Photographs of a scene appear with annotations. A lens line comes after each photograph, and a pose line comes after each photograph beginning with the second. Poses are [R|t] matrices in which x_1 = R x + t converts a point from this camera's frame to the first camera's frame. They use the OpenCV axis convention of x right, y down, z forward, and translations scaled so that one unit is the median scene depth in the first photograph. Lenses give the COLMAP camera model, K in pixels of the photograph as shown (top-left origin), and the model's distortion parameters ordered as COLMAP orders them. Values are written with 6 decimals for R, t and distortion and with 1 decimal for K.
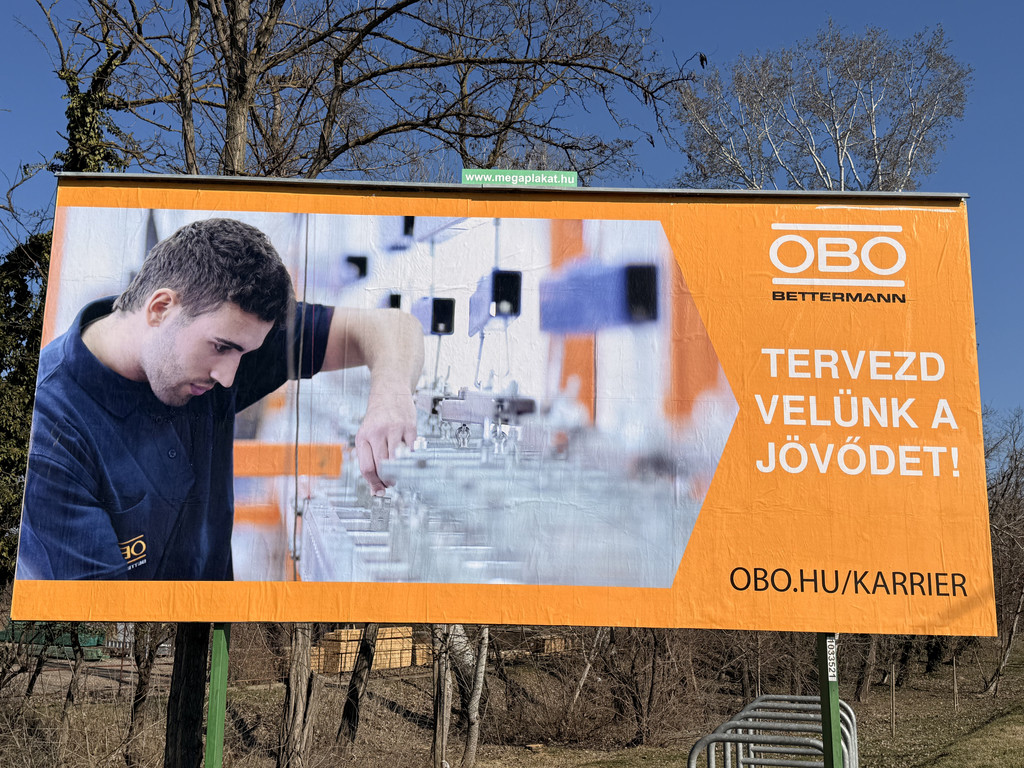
lens RADIAL K [[1156.5, 0, 492.9], [0, 1156.5, 384.0], [0, 0, 1]] dist [0.106781, 0.000000]
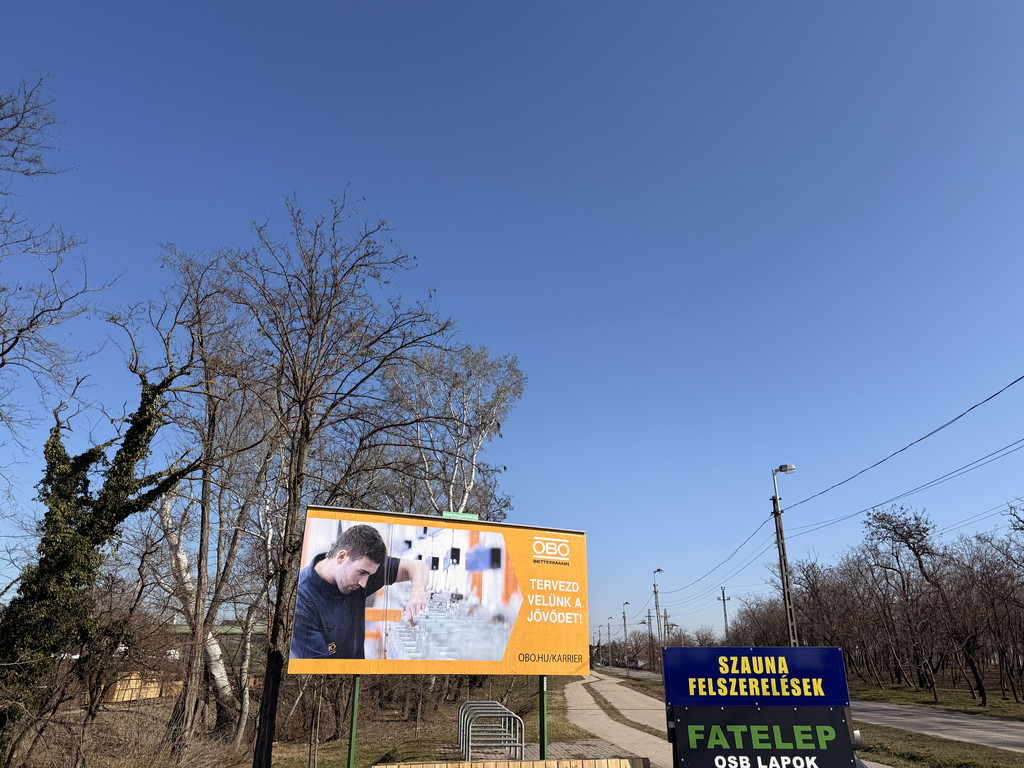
lens RADIAL K [[743.6, 0, 519.5], [0, 743.6, 377.5], [0, 0, 1]] dist [0.092170, -0.100157]
pose [[0.903025, 0.148120, 0.403245, -0.699414], [-0.082716, 0.981064, -0.175130, -0.211013], [-0.421550, 0.124792, 0.898177, -0.884014]]
